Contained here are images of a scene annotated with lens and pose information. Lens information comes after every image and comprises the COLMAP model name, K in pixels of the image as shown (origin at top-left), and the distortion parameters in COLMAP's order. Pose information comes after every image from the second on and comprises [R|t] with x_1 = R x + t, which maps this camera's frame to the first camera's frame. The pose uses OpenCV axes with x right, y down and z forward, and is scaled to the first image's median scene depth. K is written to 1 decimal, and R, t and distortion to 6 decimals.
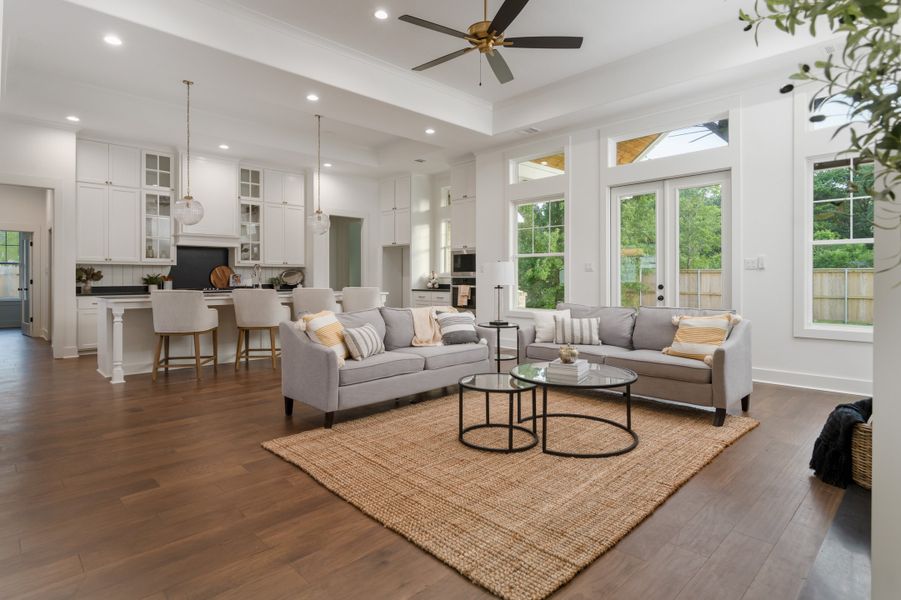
lens RADIAL K [[473.9, 0, 446.5], [0, 473.9, 277.6], [0, 0, 1]] dist [-0.035157, -0.000641]
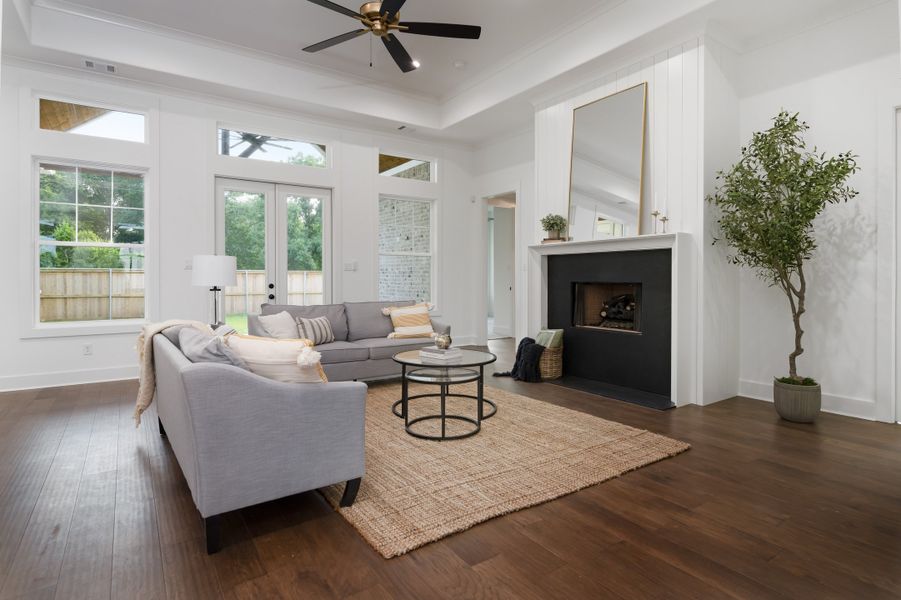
lens RADIAL K [[473.9, 0, 444.9], [0, 473.9, 284.7], [0, 0, 1]] dist [-0.035157, -0.000641]
pose [[0.174567, -0.012186, 0.984570, -0.976863], [-0.005085, 0.999899, 0.013277, 0.001193], [-0.984632, -0.007324, 0.174487, 0.839583]]
